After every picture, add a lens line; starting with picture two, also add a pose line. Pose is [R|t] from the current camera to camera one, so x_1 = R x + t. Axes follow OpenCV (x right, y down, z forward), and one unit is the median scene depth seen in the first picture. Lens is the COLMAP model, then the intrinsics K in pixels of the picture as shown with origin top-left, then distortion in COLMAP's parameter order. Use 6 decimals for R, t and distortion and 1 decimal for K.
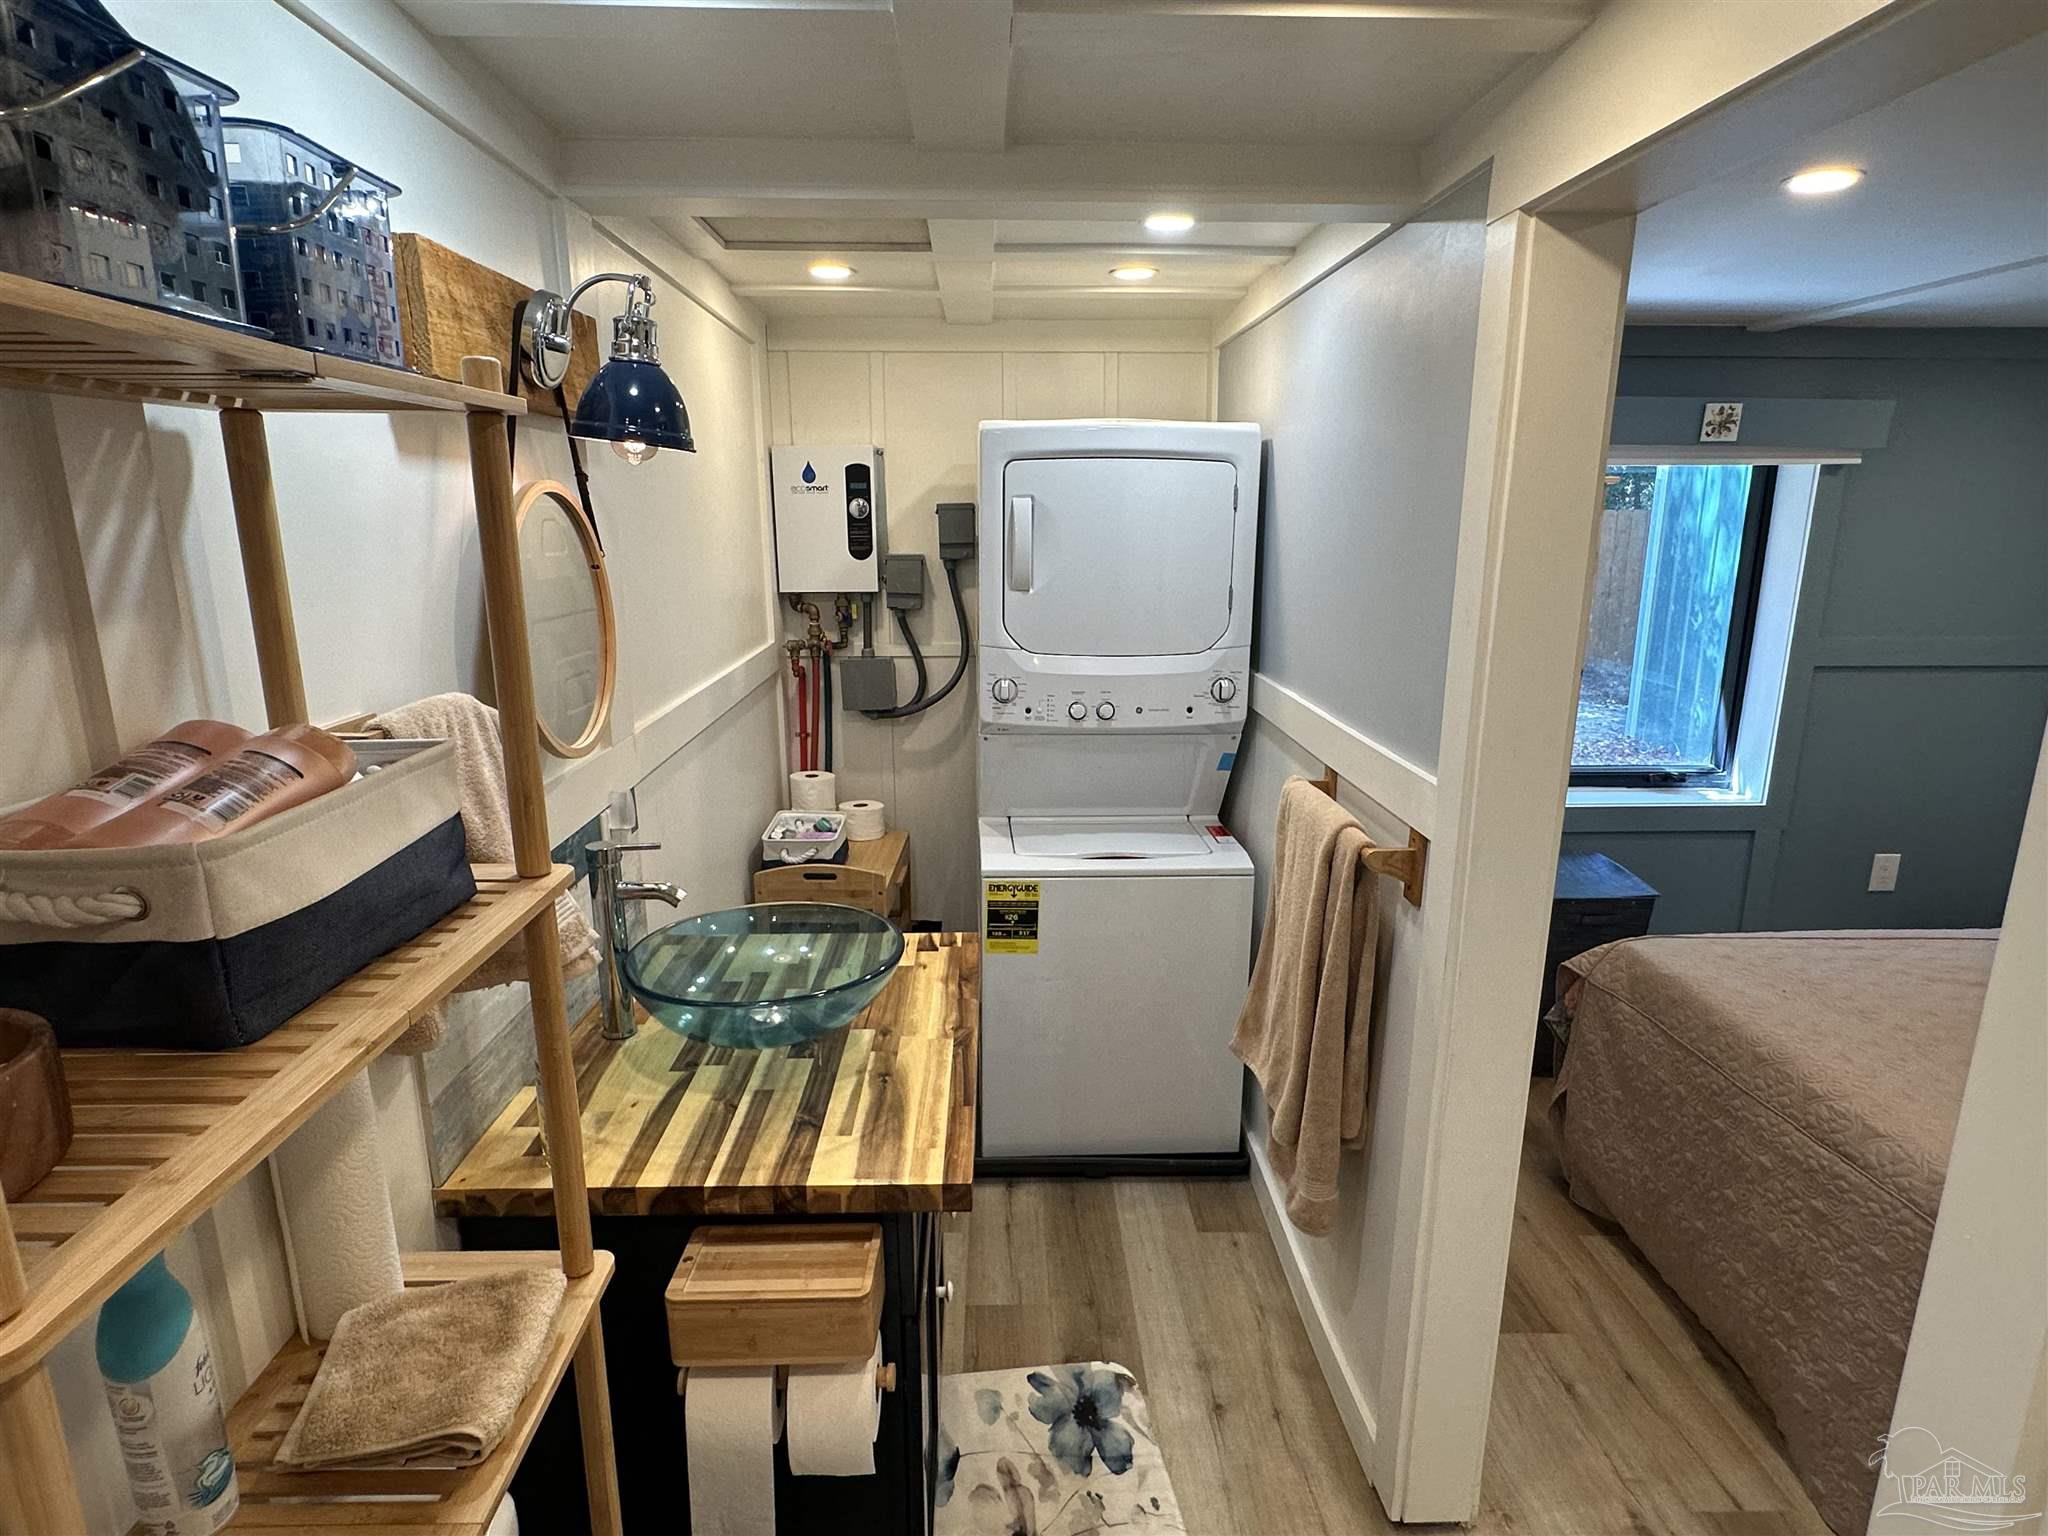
lens RADIAL K [[1112.1, 0, 1019.0], [0, 1112.1, 766.9], [0, 0, 1]] dist [-0.004712, 0.000042]
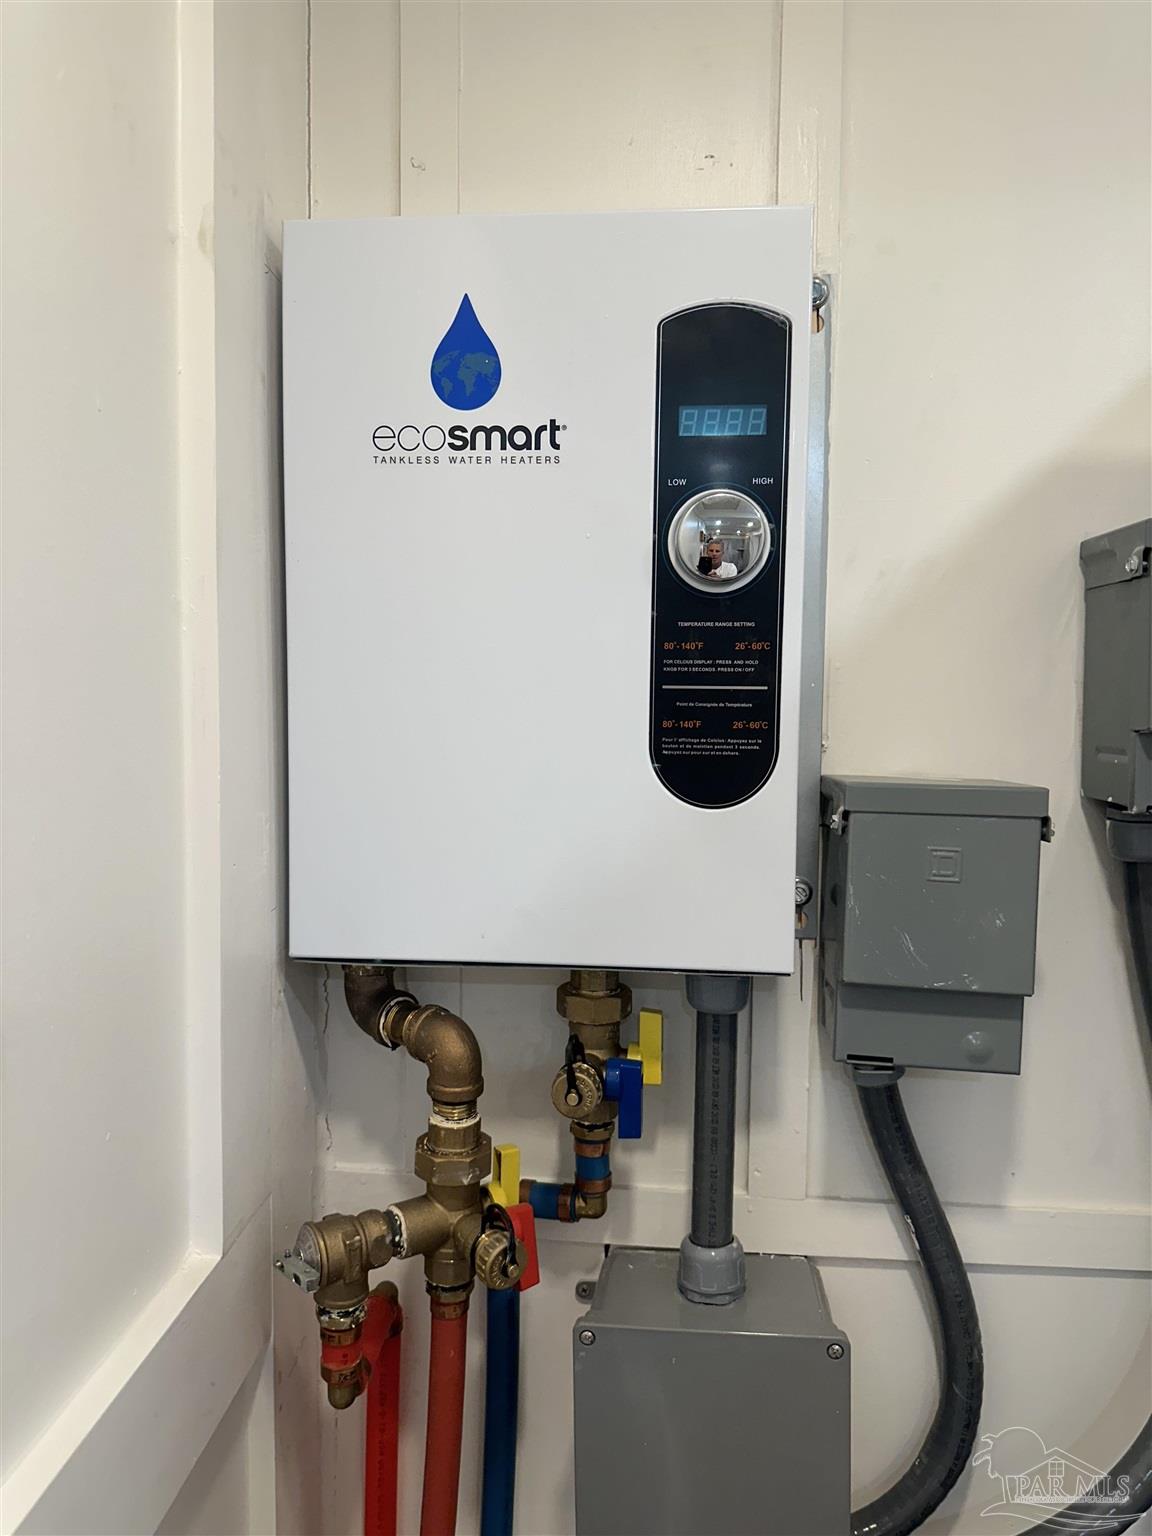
lens RADIAL K [[1073.0, 0, 576.0], [0, 1073.0, 768.0], [0, 0, 1]] dist [0.005900, -0.005305]
pose [[0.995600, 0.024233, -0.090515, -0.178990], [-0.038539, 0.986394, -0.159816, -0.195930], [0.085411, 0.162601, 0.982988, 0.981810]]
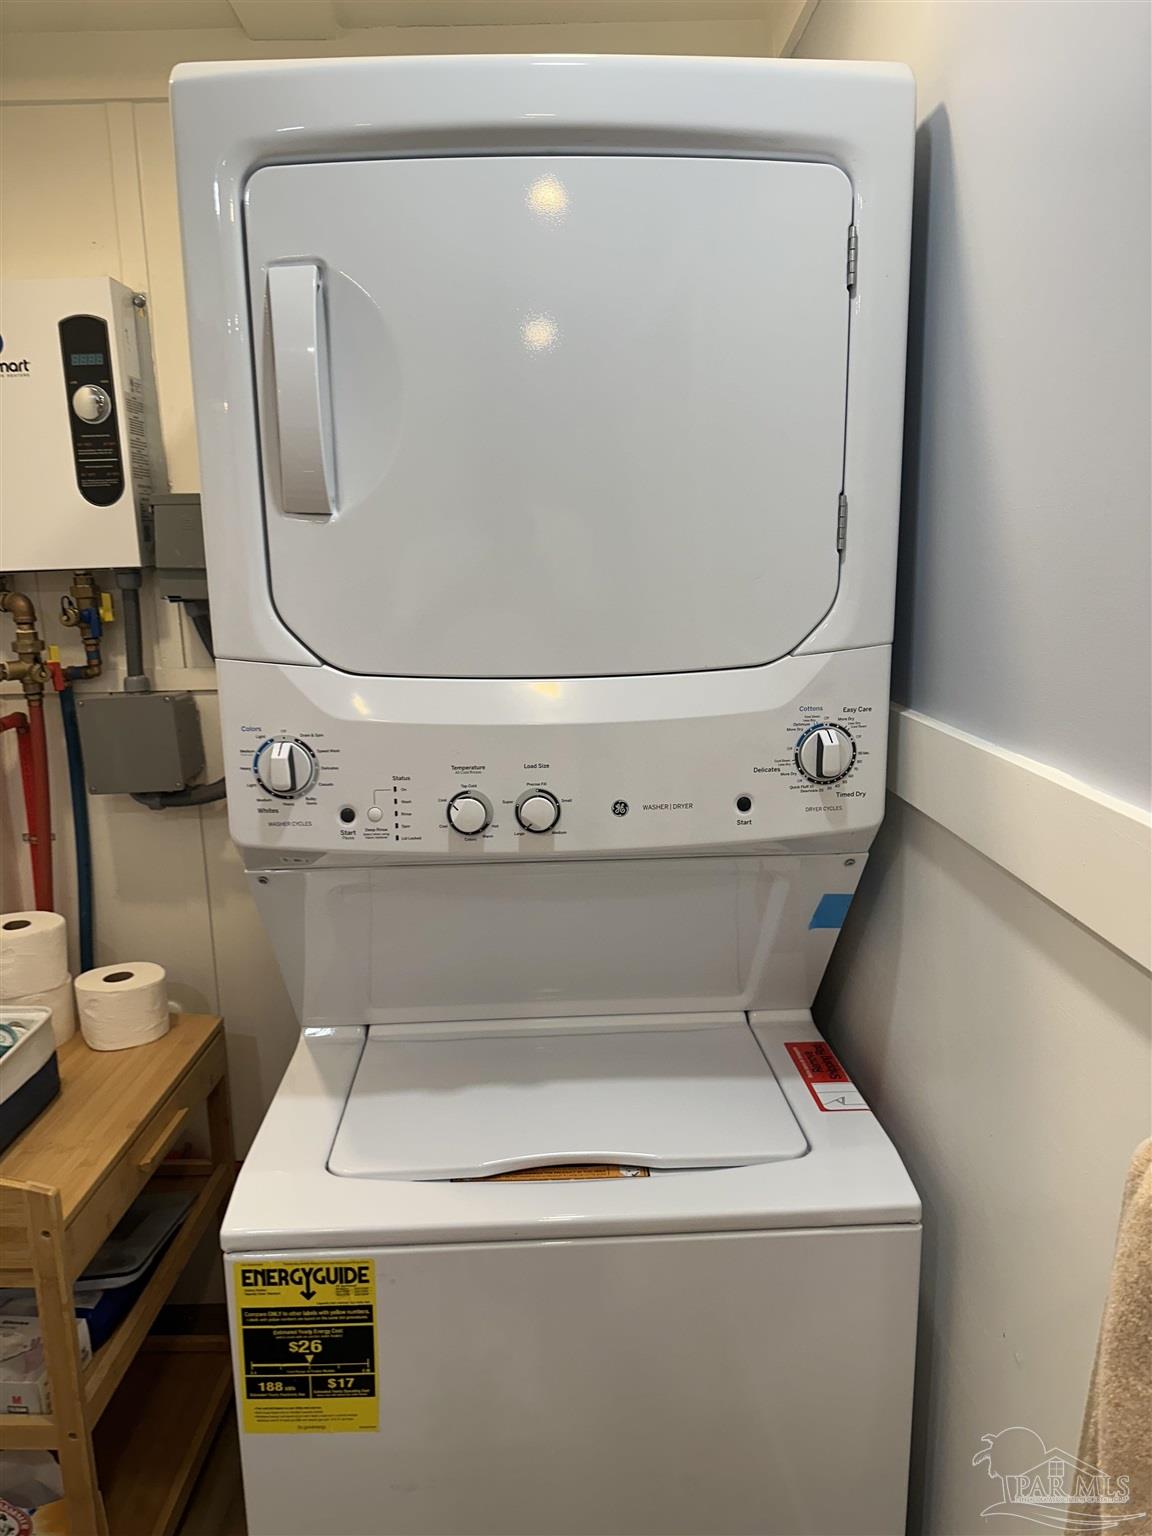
lens RADIAL K [[1073.0, 0, 576.0], [0, 1073.0, 768.0], [0, 0, 1]] dist [0.005900, -0.005305]
pose [[0.999733, -0.023097, 0.000252, 0.091088], [0.023096, 0.999459, -0.023399, -0.056331], [0.000289, 0.023399, 0.999726, 0.601558]]
